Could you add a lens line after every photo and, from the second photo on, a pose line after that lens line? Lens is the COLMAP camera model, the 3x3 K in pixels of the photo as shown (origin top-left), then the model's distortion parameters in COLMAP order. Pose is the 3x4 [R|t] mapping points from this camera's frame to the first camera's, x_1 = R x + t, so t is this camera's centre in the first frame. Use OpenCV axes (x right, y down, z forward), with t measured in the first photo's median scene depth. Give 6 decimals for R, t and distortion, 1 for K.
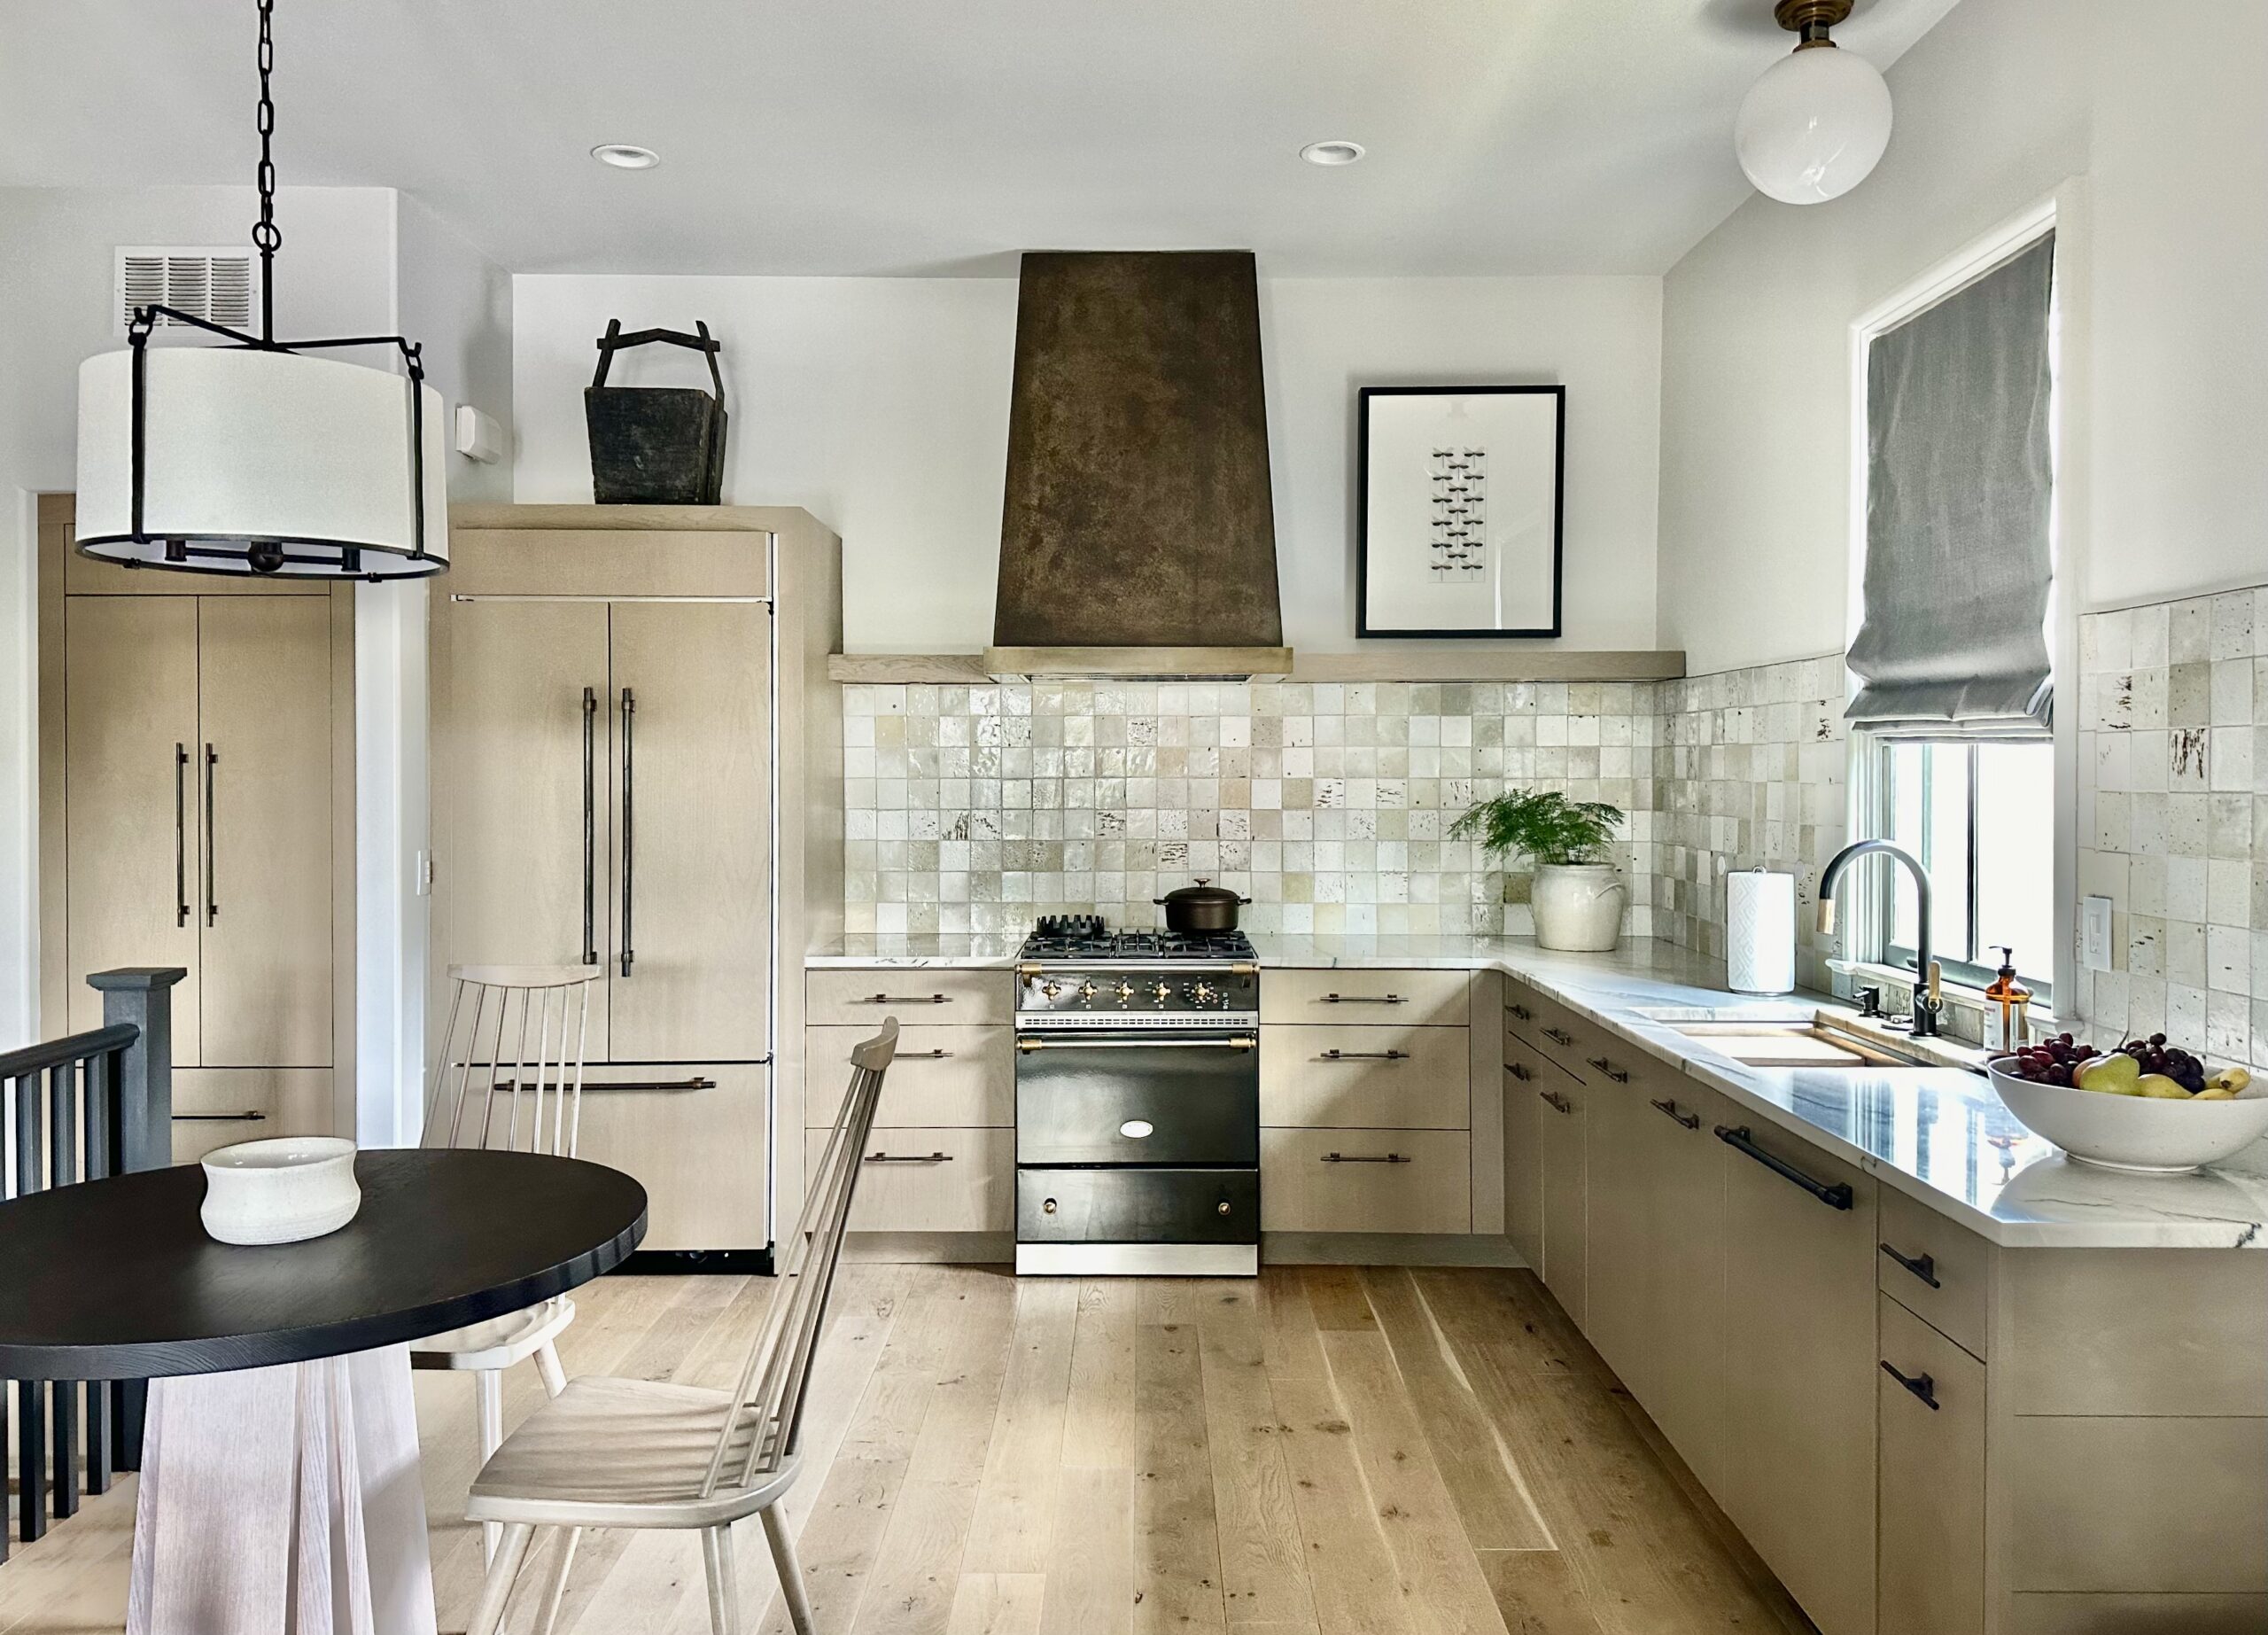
lens RADIAL K [[1668.5, 0, 1138.6], [0, 1668.5, 801.9], [0, 0, 1]] dist [0.088841, 0.000569]
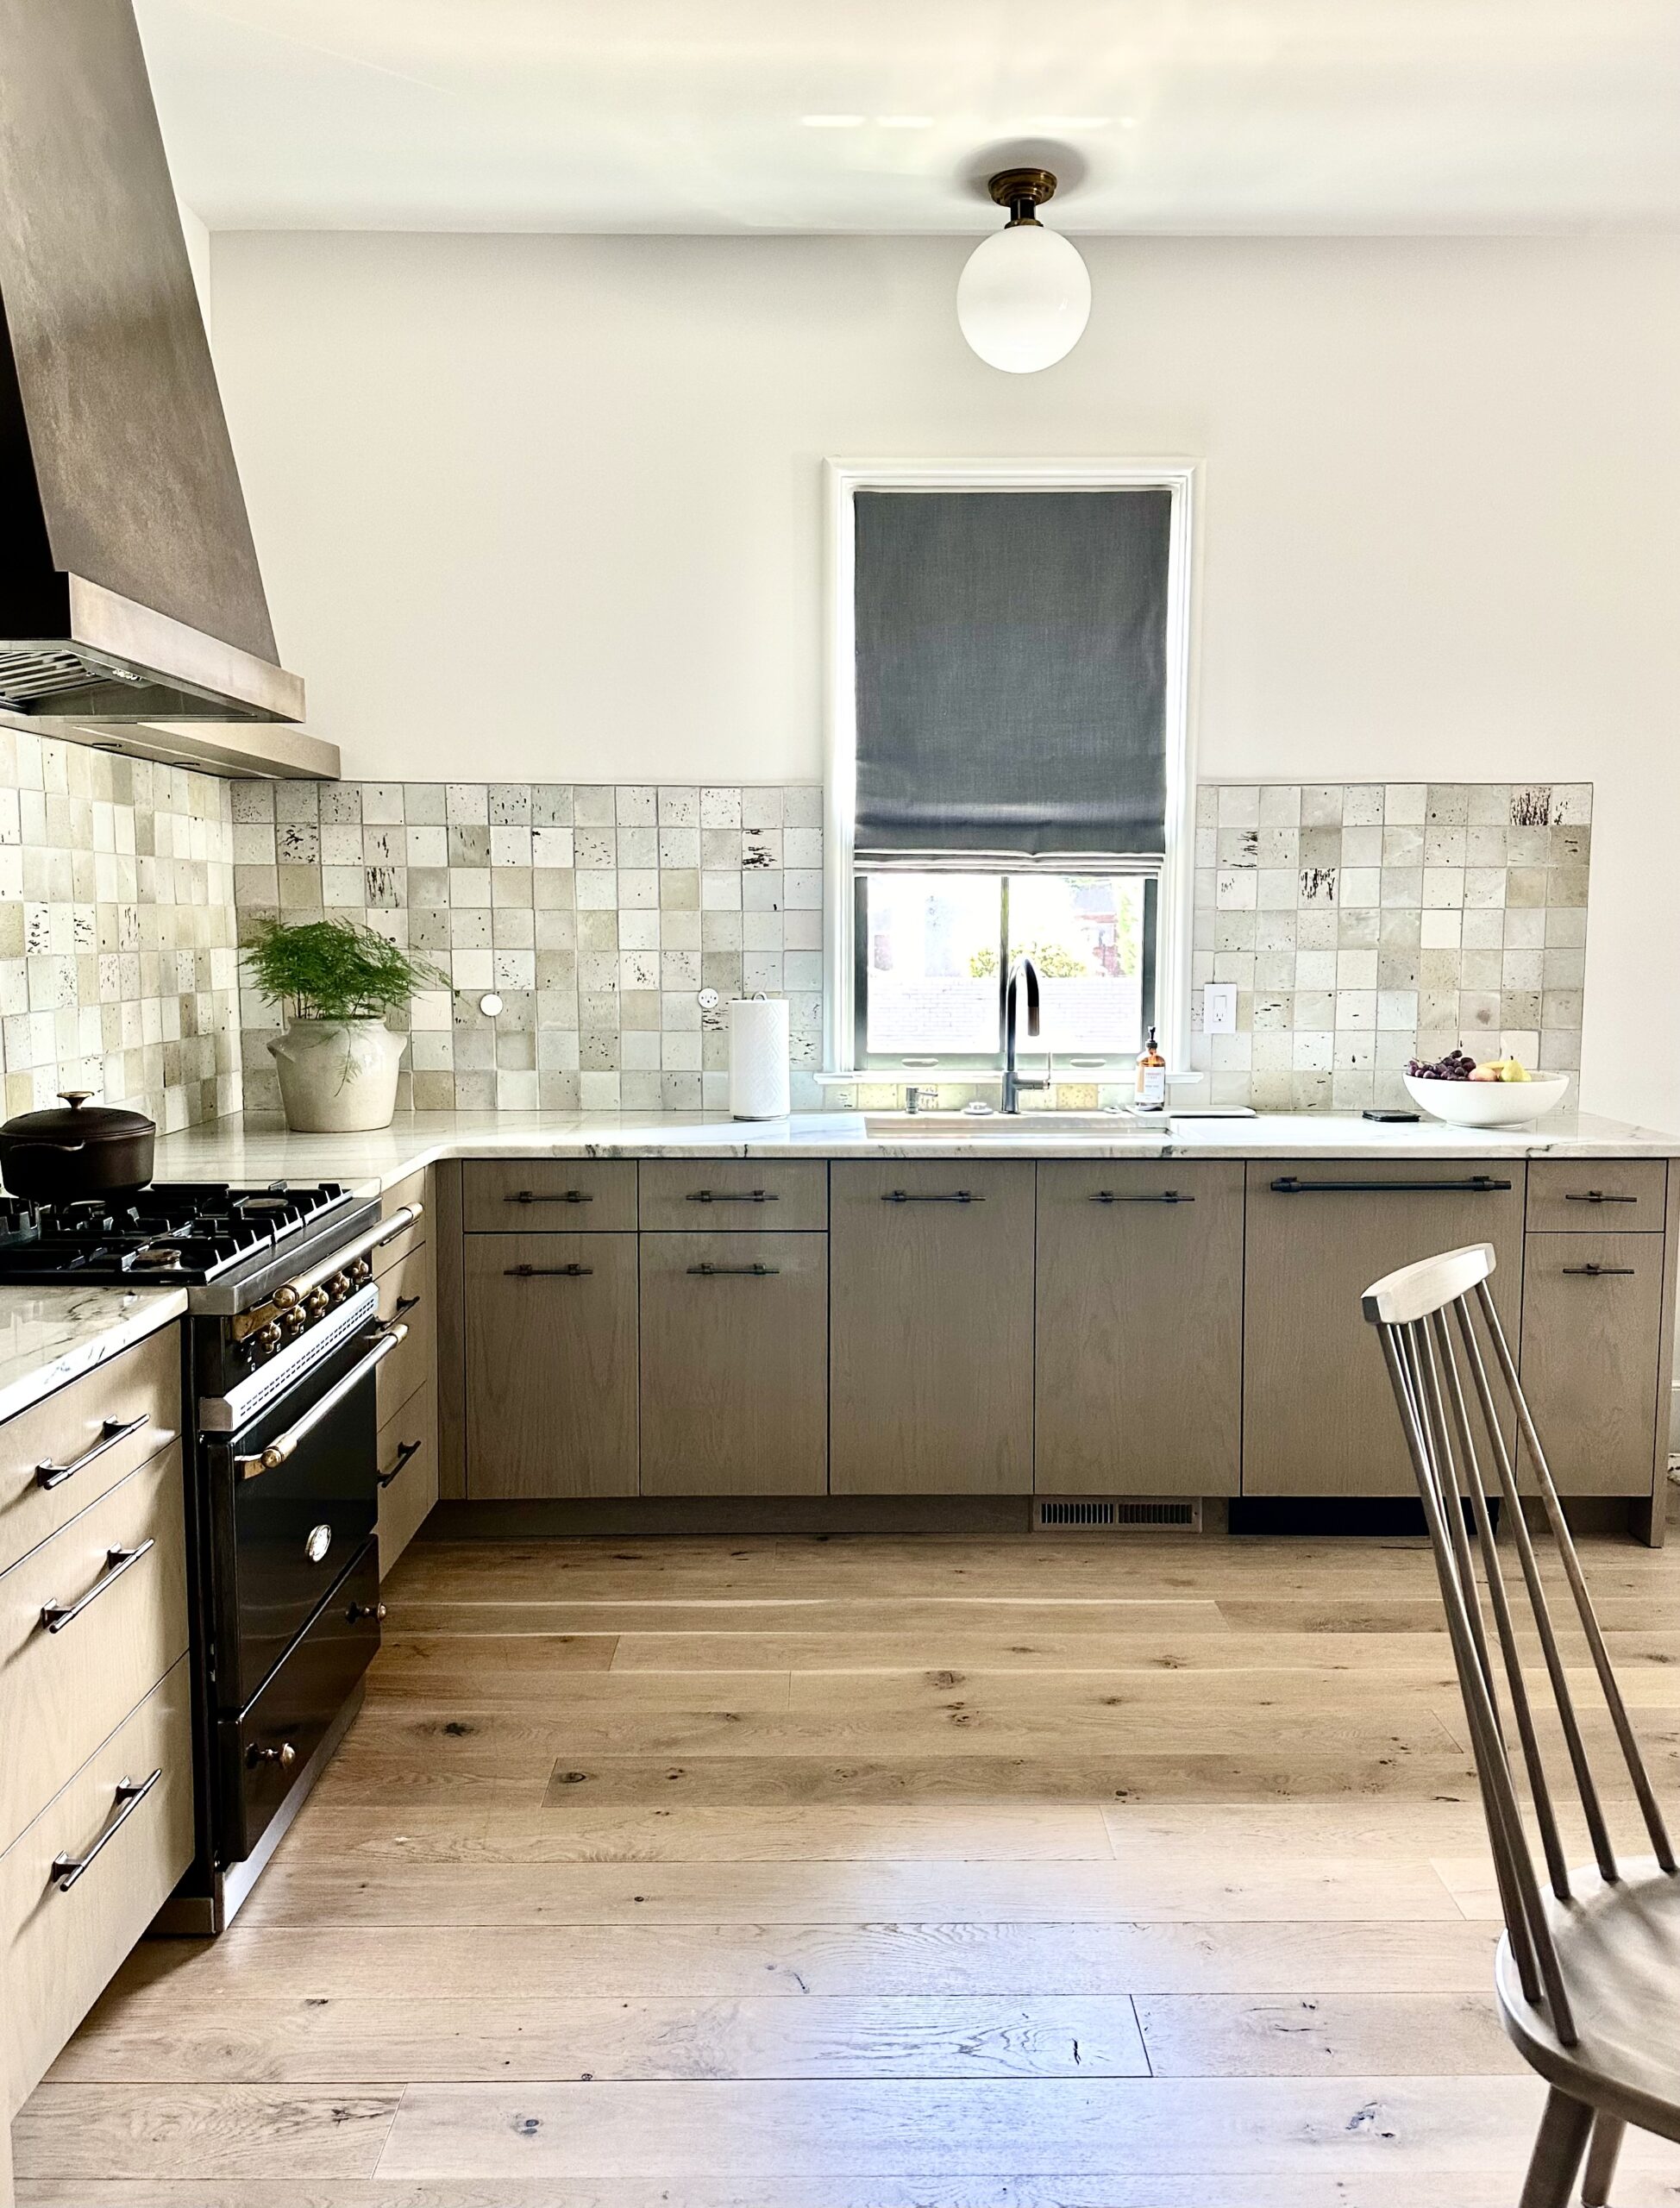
lens RADIAL K [[1697.8, 0, 841.0], [0, 1697.8, 1104.0], [0, 0, 1]] dist [0.073599, -0.010032]
pose [[0.009174, -0.129856, 0.991490, -0.723493], [0.022650, 0.991305, 0.129623, -0.031244], [-0.999701, 0.021268, 0.012036, 1.066949]]
